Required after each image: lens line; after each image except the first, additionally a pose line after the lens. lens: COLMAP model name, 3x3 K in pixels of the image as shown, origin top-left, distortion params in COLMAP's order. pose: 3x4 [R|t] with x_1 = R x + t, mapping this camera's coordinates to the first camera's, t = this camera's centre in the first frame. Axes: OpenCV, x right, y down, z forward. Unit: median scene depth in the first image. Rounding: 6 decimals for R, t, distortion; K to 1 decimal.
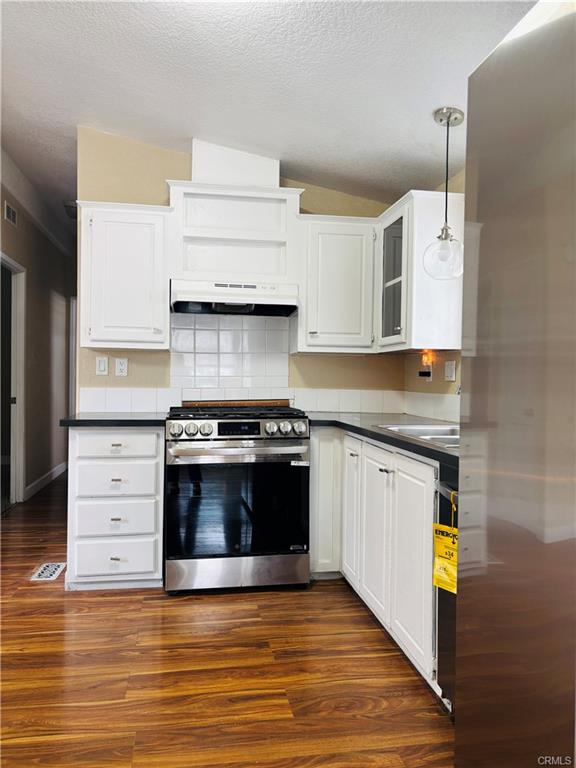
lens RADIAL K [[587.4, 0, 284.8], [0, 587.4, 383.7], [0, 0, 1]] dist [-0.001202, -0.003032]
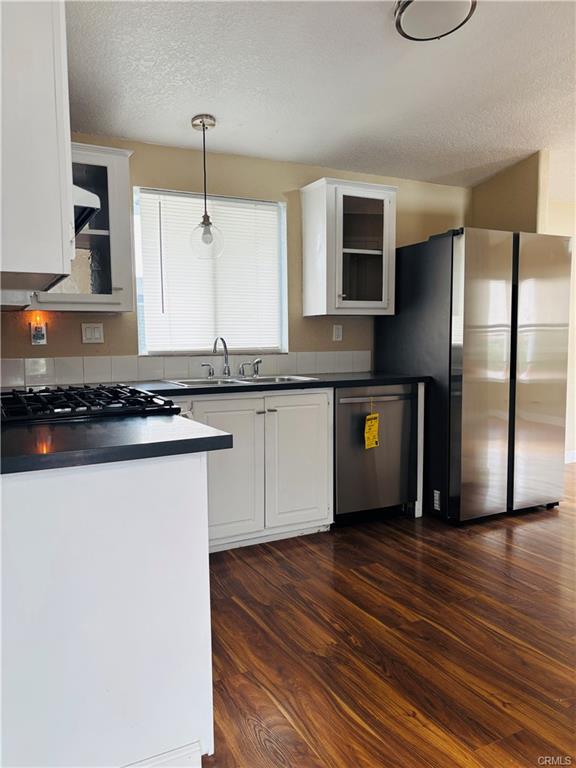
lens RADIAL K [[587.4, 0, 284.7], [0, 587.4, 384.8], [0, 0, 1]] dist [-0.001202, -0.003032]
pose [[-0.306169, -0.092564, 0.947466, -1.117209], [0.021024, 0.994361, 0.103939, -0.044090], [-0.951745, 0.051743, -0.302497, 1.424293]]
